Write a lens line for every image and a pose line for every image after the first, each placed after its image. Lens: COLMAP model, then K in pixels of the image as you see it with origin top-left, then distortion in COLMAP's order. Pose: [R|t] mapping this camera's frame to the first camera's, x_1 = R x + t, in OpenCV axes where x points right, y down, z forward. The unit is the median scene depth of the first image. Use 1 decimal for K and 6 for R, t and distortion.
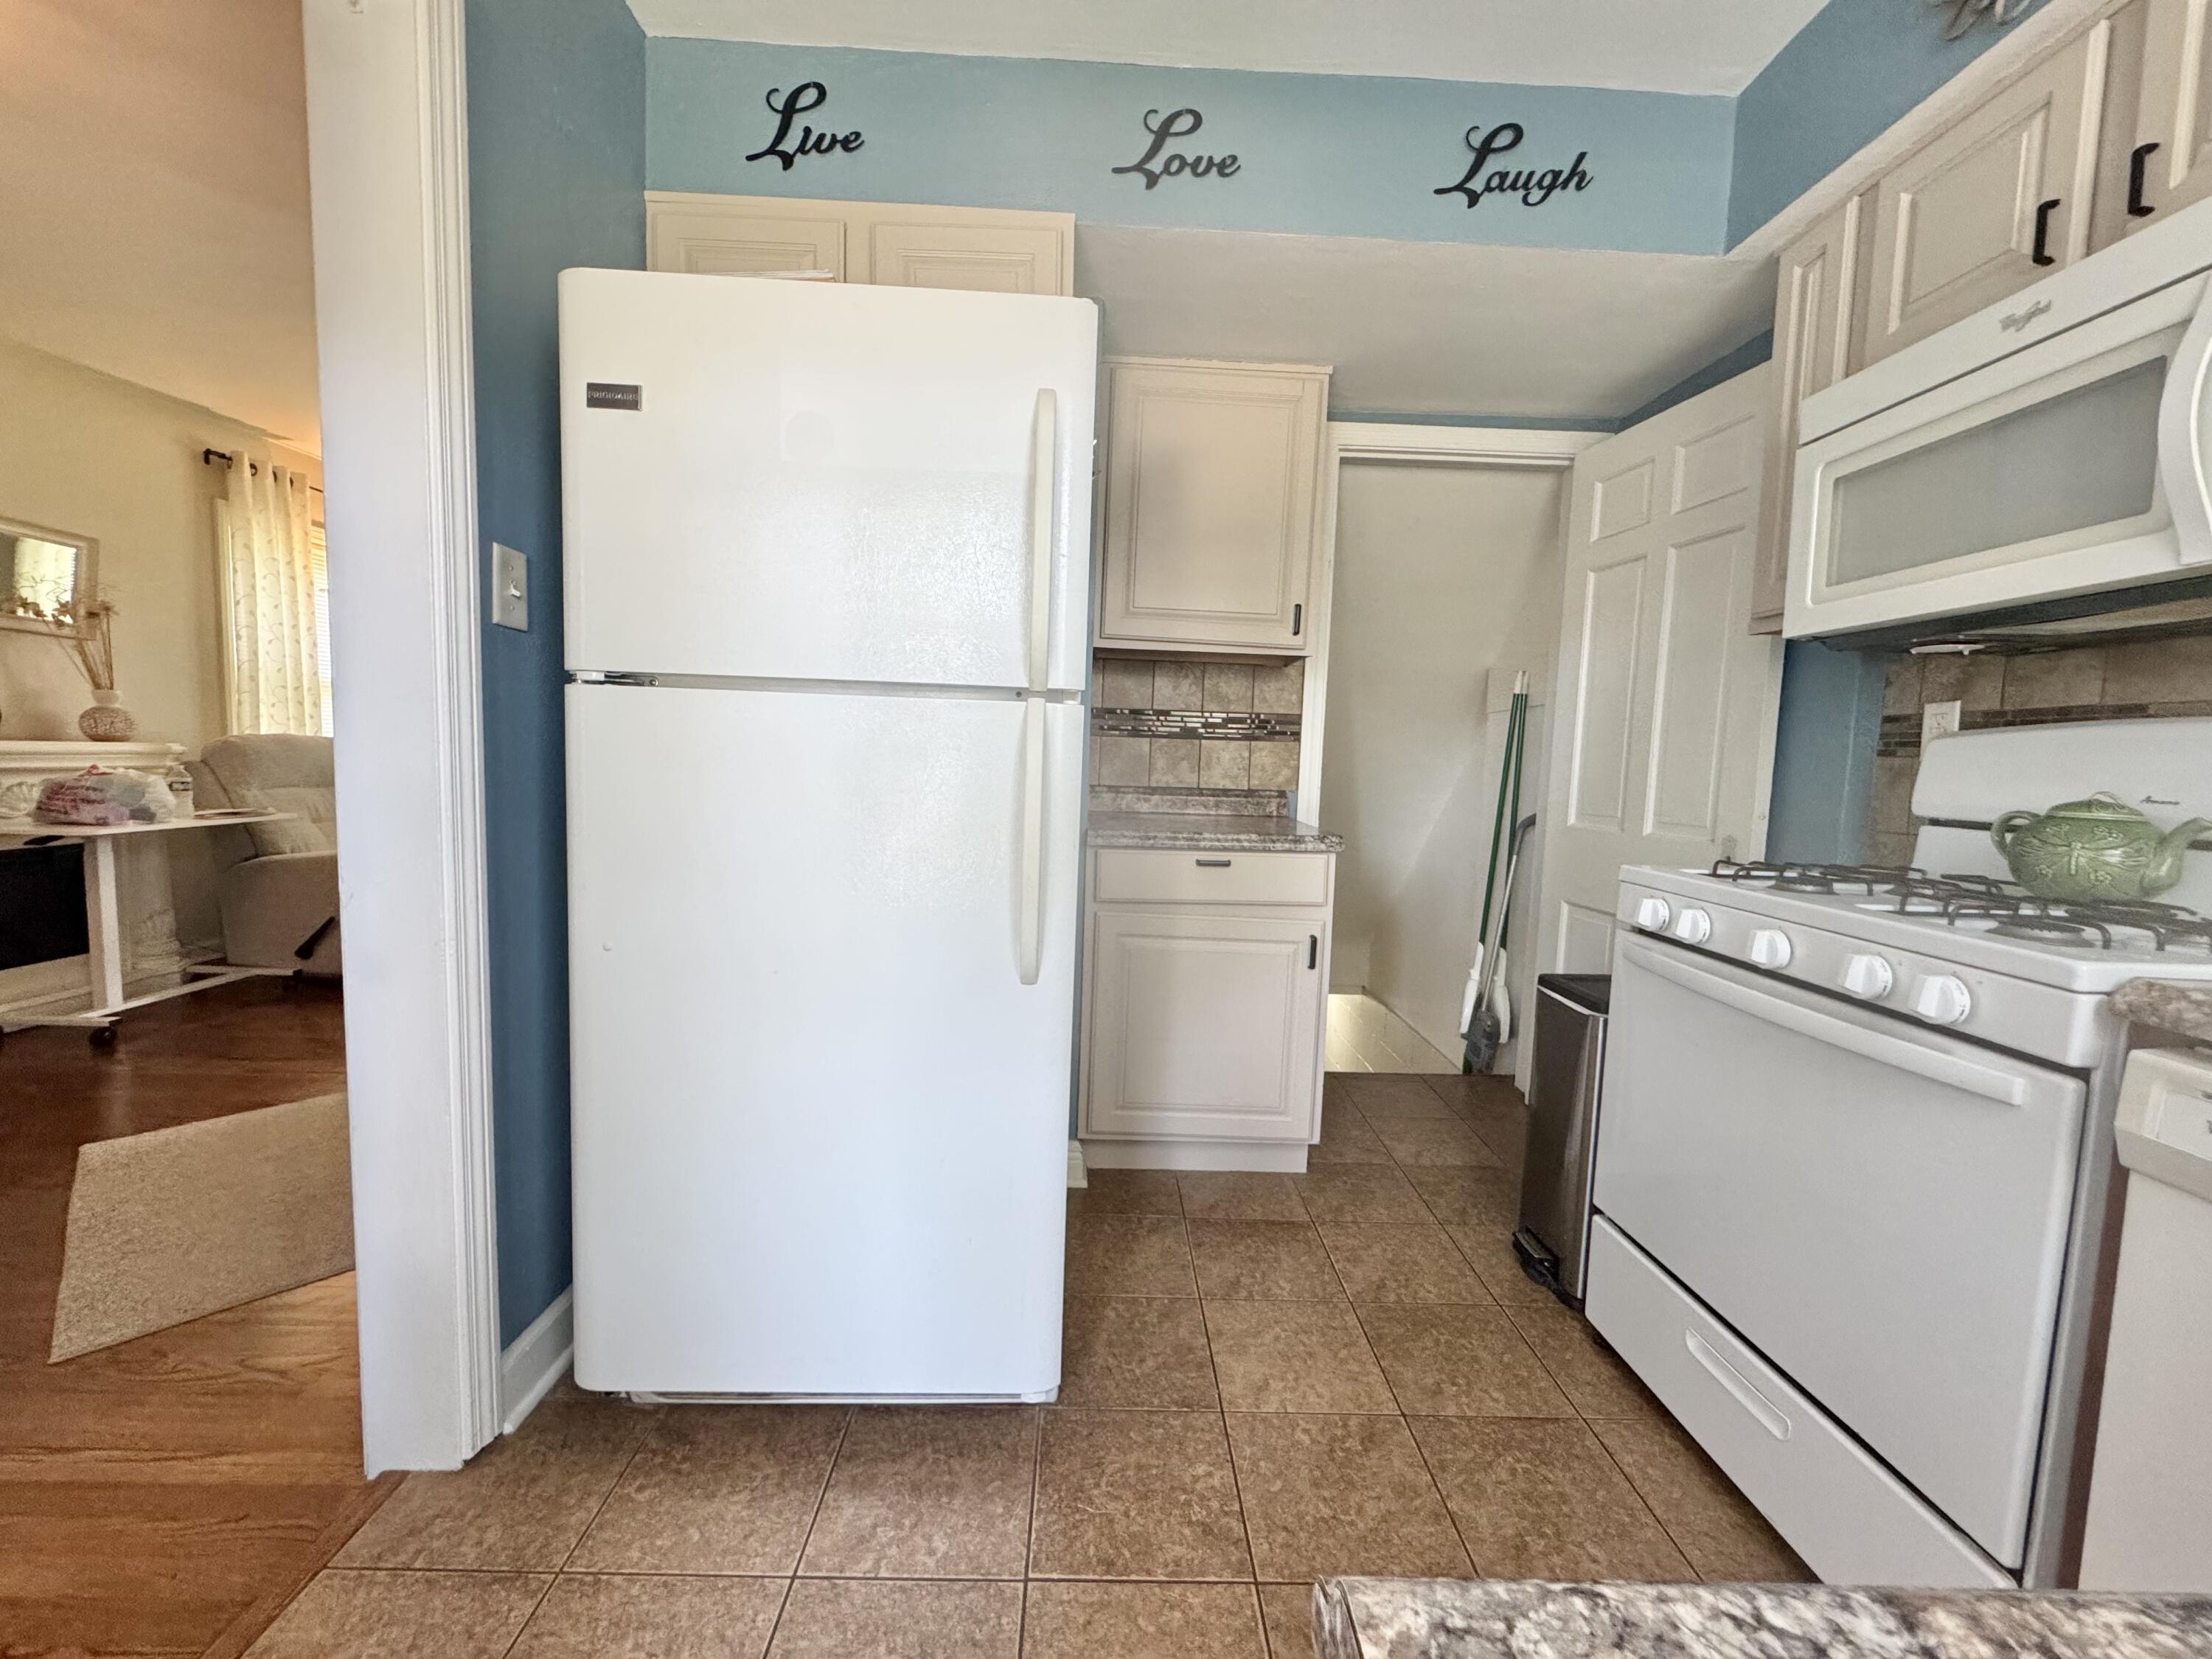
lens RADIAL K [[883.7, 0, 1108.2], [0, 883.7, 823.0], [0, 0, 1]] dist [-0.000989, 0.000076]
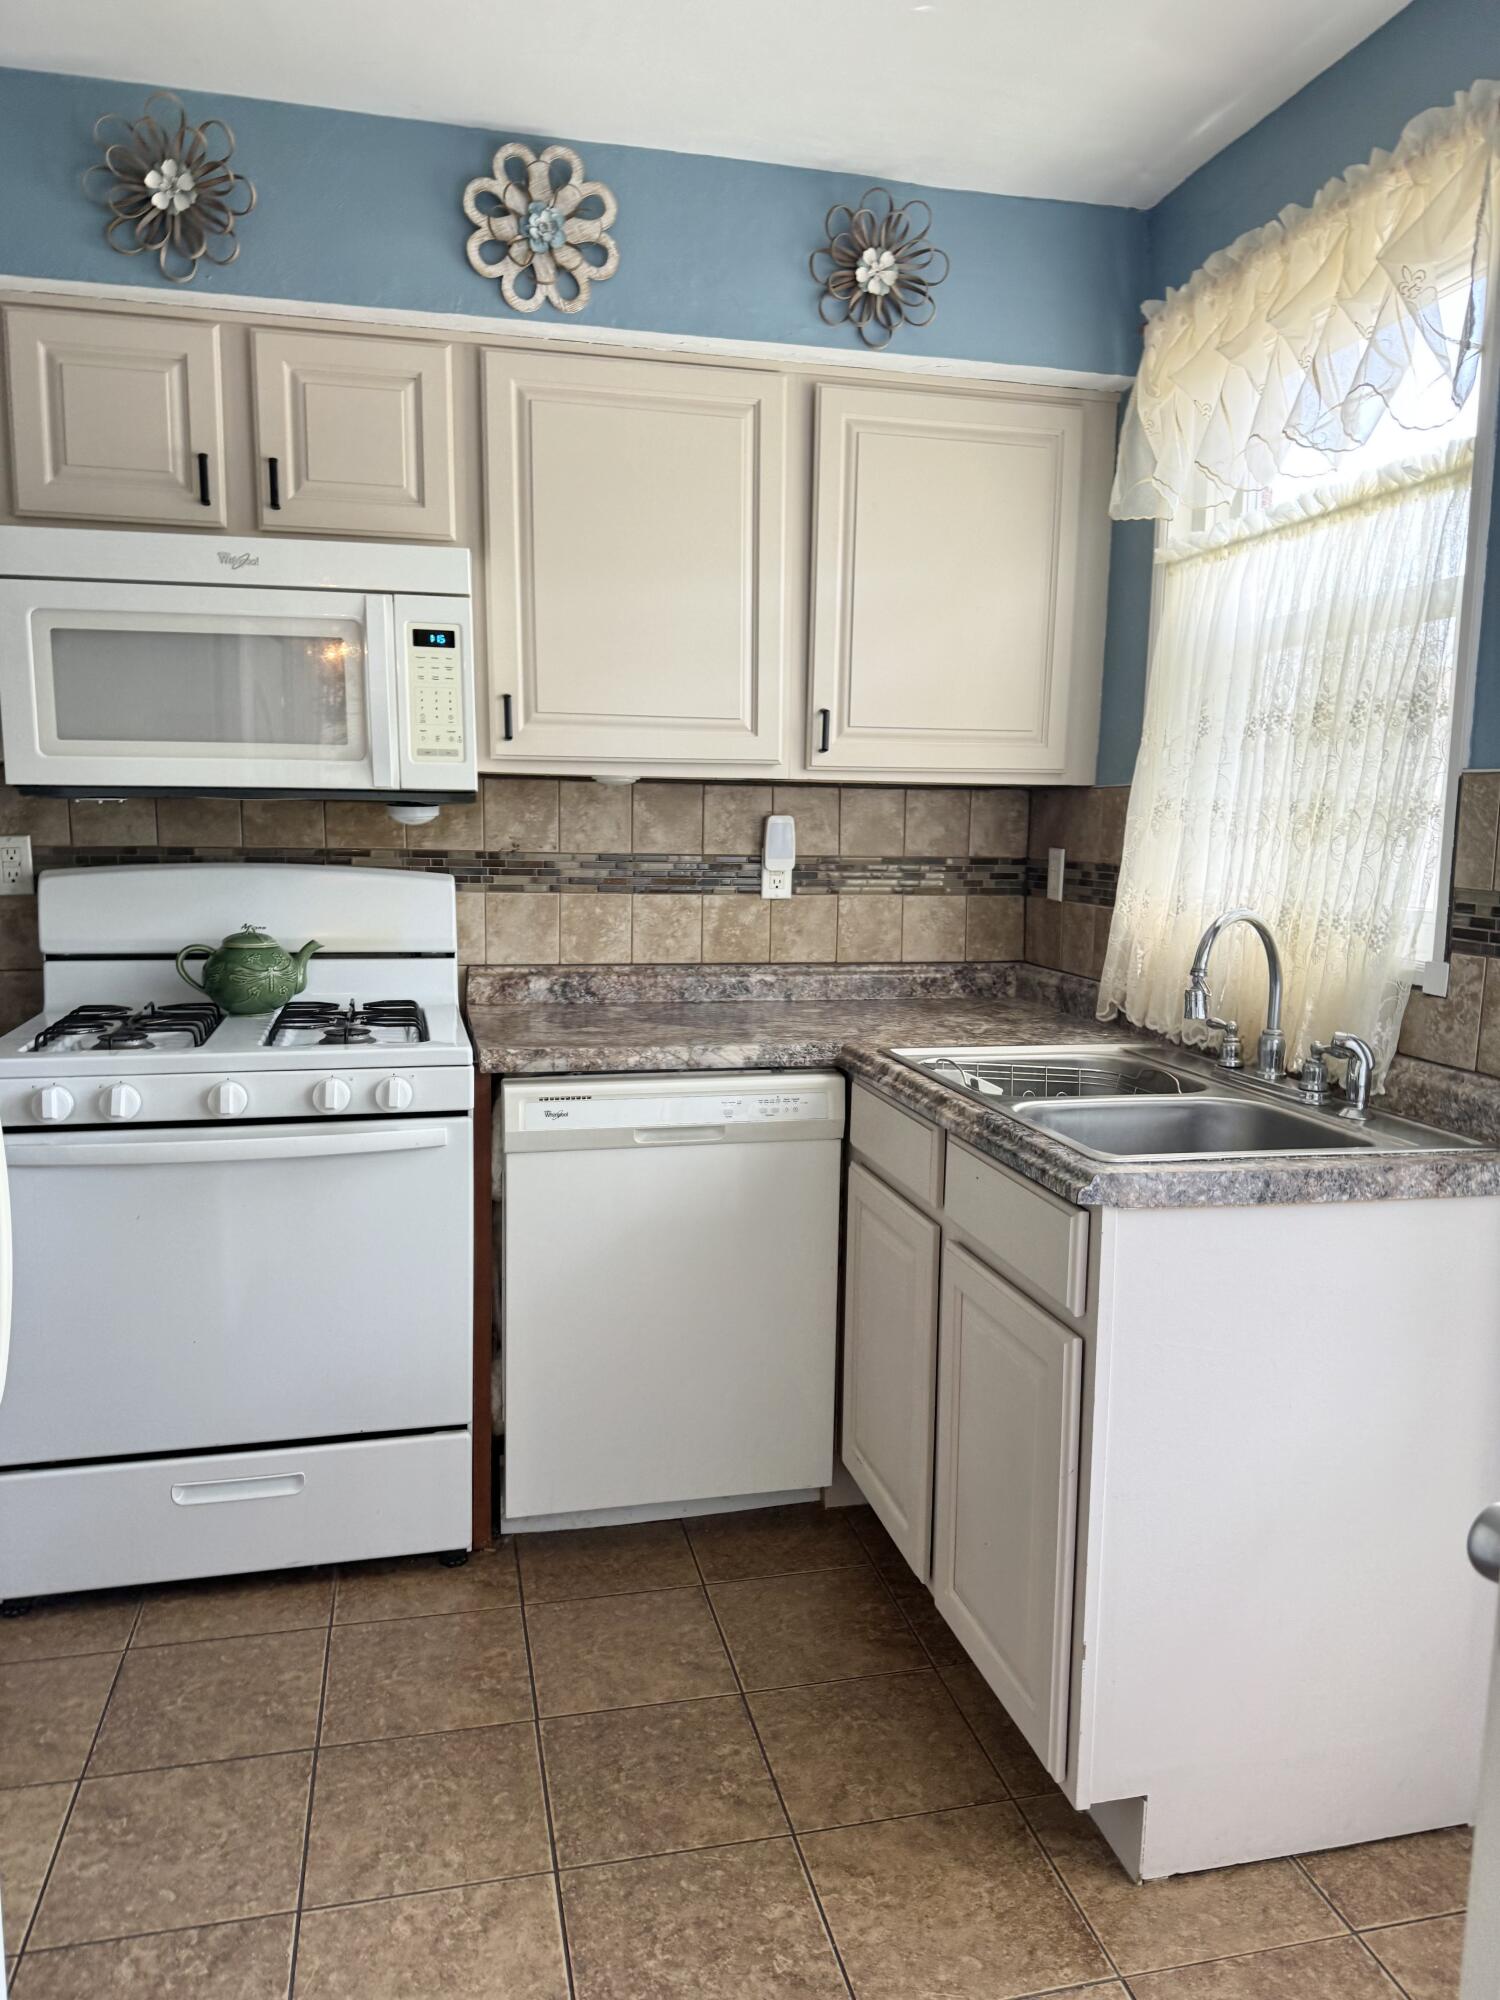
lens RADIAL K [[1384.2, 0, 764.1], [0, 1384.2, 1004.1], [0, 0, 1]] dist [0.081029, -0.129488]
pose [[-0.215845, -0.168092, 0.961850, -0.767435], [0.057315, 0.981191, 0.184334, -0.187944], [-0.974744, 0.094916, -0.202151, 0.494525]]
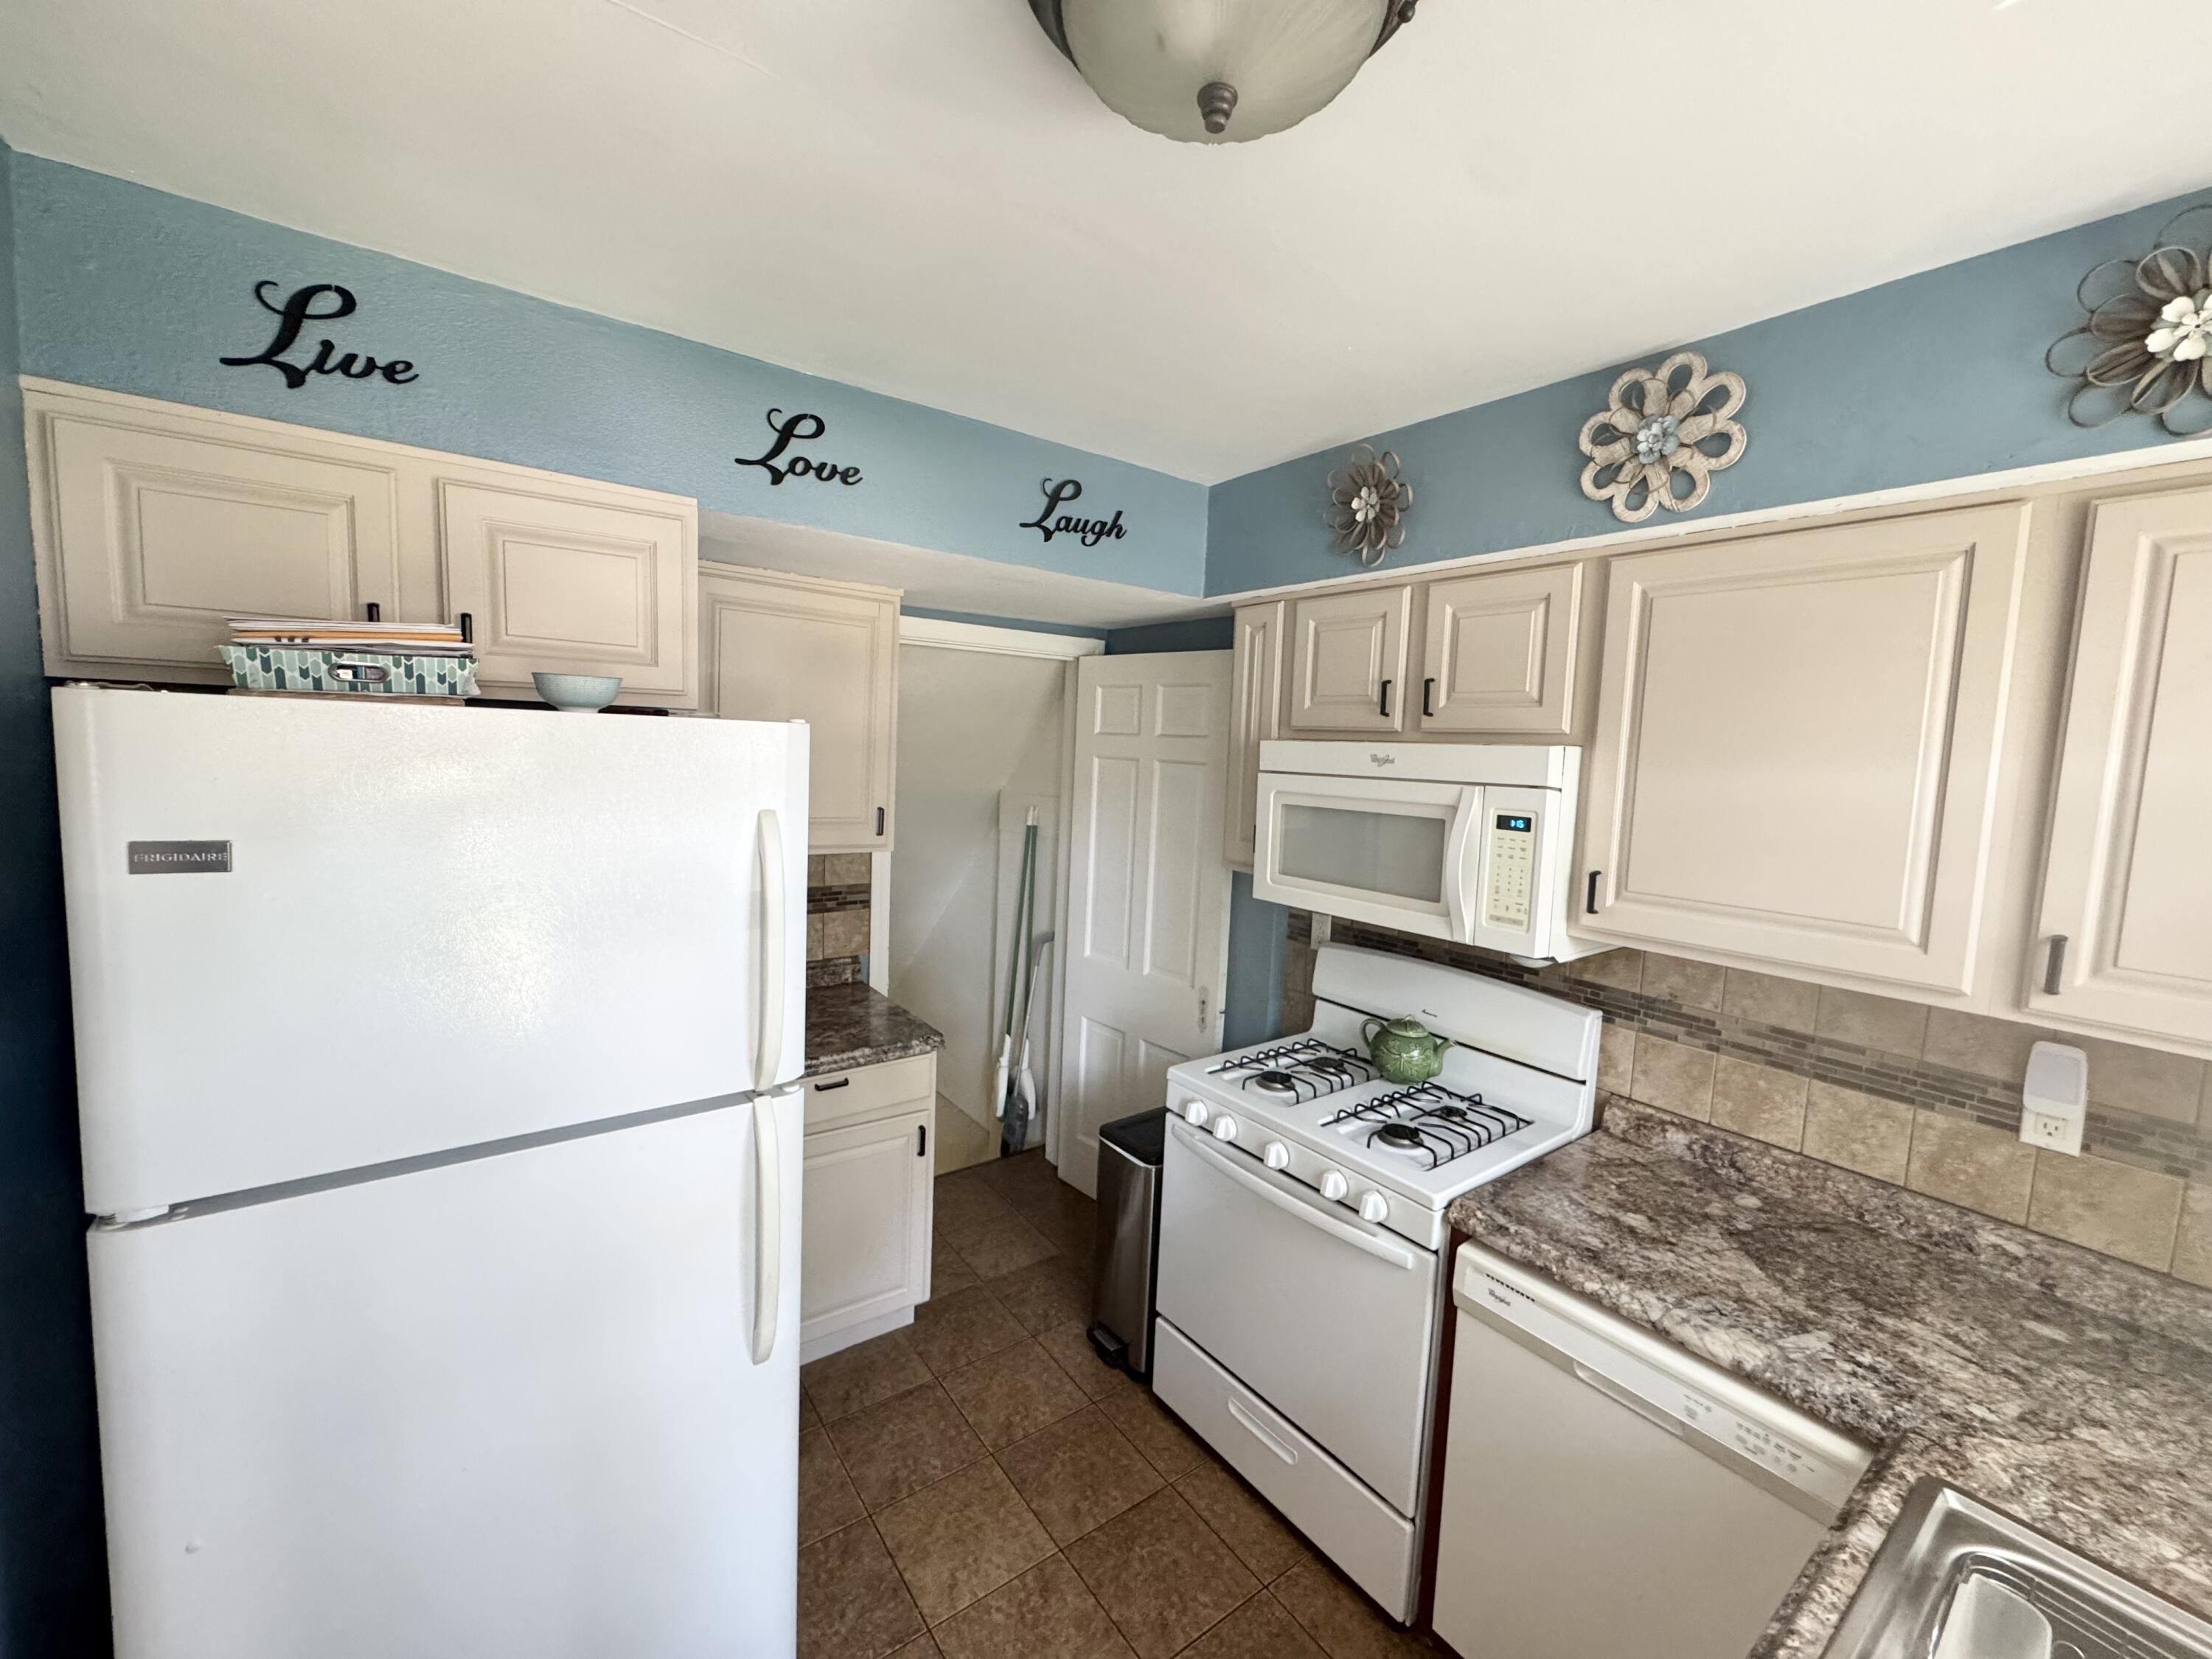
lens RADIAL K [[883.7, 0, 1108.2], [0, 883.7, 823.0], [0, 0, 1]] dist [-0.000989, 0.000076]
pose [[0.815893, -0.052581, 0.575807, -0.245630], [0.032173, 0.998442, 0.045586, -0.368480], [-0.577307, -0.018668, 0.816314, -0.051573]]
